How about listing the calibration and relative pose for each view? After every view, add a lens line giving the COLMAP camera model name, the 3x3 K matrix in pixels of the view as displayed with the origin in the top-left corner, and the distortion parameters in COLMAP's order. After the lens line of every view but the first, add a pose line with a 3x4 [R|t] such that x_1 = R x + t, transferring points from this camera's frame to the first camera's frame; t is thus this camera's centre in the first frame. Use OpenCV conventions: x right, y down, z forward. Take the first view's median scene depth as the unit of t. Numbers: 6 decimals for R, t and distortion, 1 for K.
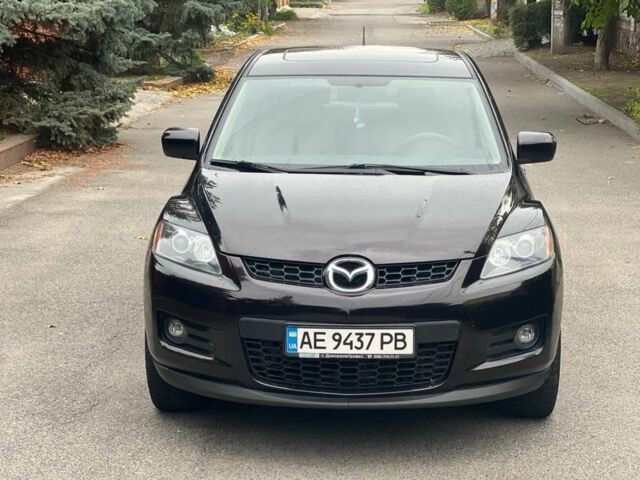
lens RADIAL K [[1477.0, 0, 320.0], [0, 1477.0, 240.0], [0, 0, 1]] dist [-0.067177, 3.932732]
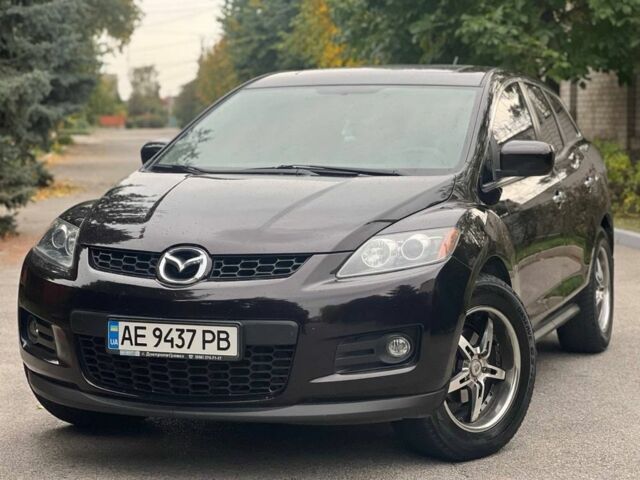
lens RADIAL K [[1477.0, 0, 320.0], [0, 1477.0, 240.0], [0, 0, 1]] dist [-0.067177, 3.932732]
pose [[0.949550, 0.018845, -0.313048, 0.375844], [-0.048256, 0.995085, -0.086469, 0.081117], [0.309880, 0.097213, 0.945793, 0.183759]]
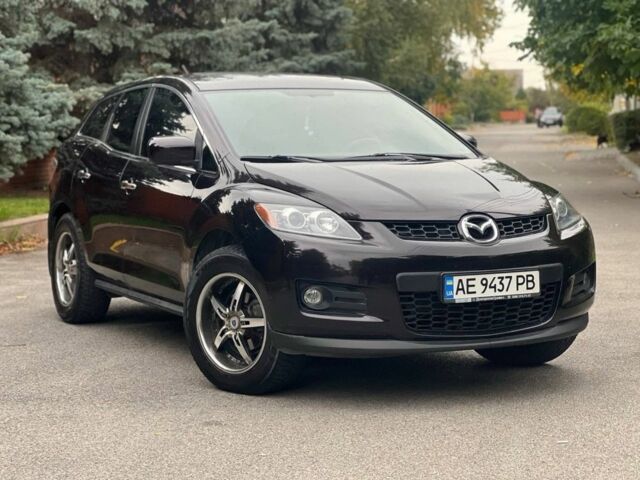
lens RADIAL K [[1477.0, 0, 320.0], [0, 1477.0, 240.0], [0, 0, 1]] dist [-0.067177, 3.932732]
pose [[0.874834, -0.052557, 0.481563, -0.632106], [0.098668, 0.992590, -0.070915, 0.100301], [-0.474268, 0.109554, 0.873538, 0.069125]]
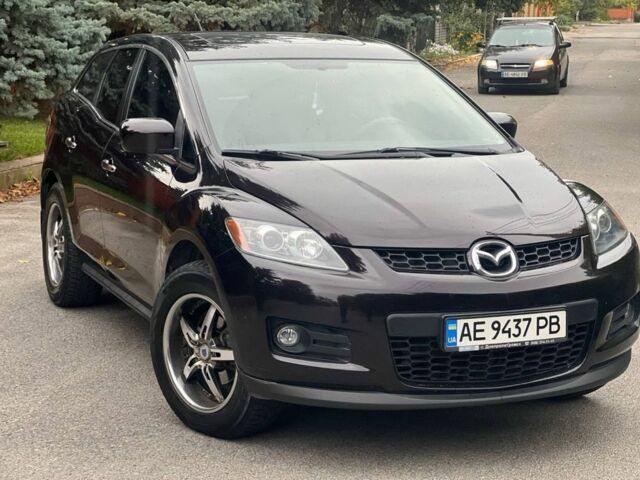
lens RADIAL K [[1477.0, 0, 320.0], [0, 1477.0, 240.0], [0, 0, 1]] dist [-0.067177, 3.932732]
pose [[0.906597, -0.061164, 0.417541, -0.466552], [0.068951, 0.997614, -0.003573, 0.007702], [-0.416327, 0.032029, 0.908651, 0.199182]]
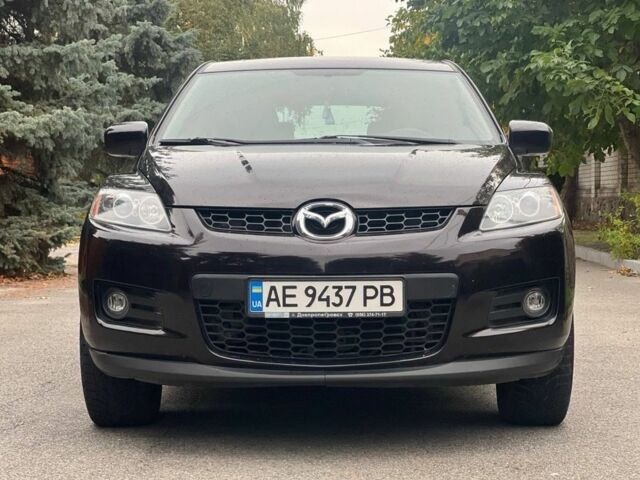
lens RADIAL K [[1477.0, 0, 320.0], [0, 1477.0, 240.0], [0, 0, 1]] dist [-0.067177, 3.932732]
pose [[0.999520, -0.009938, 0.029359, -0.007102], [0.014235, 0.988585, -0.149988, 0.159238], [-0.027534, 0.150334, 0.988252, 0.176001]]
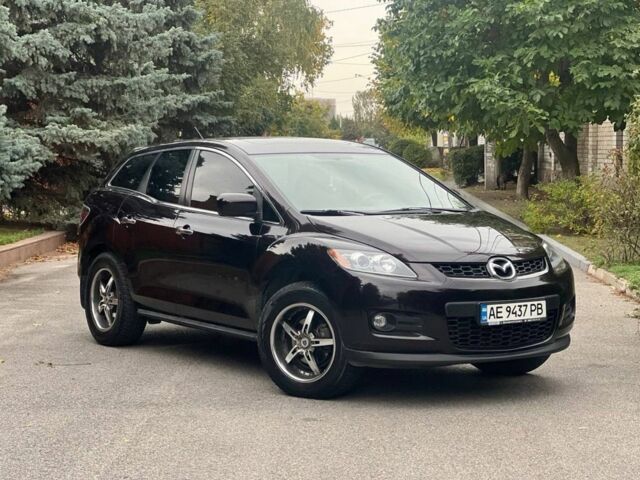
lens RADIAL K [[1477.0, 0, 320.0], [0, 1477.0, 240.0], [0, 0, 1]] dist [-0.067177, 3.932732]
pose [[0.802125, -0.044176, 0.595519, -1.006000], [0.109350, 0.991263, -0.073755, 0.084477], [-0.587058, 0.124281, 0.799948, -0.081339]]
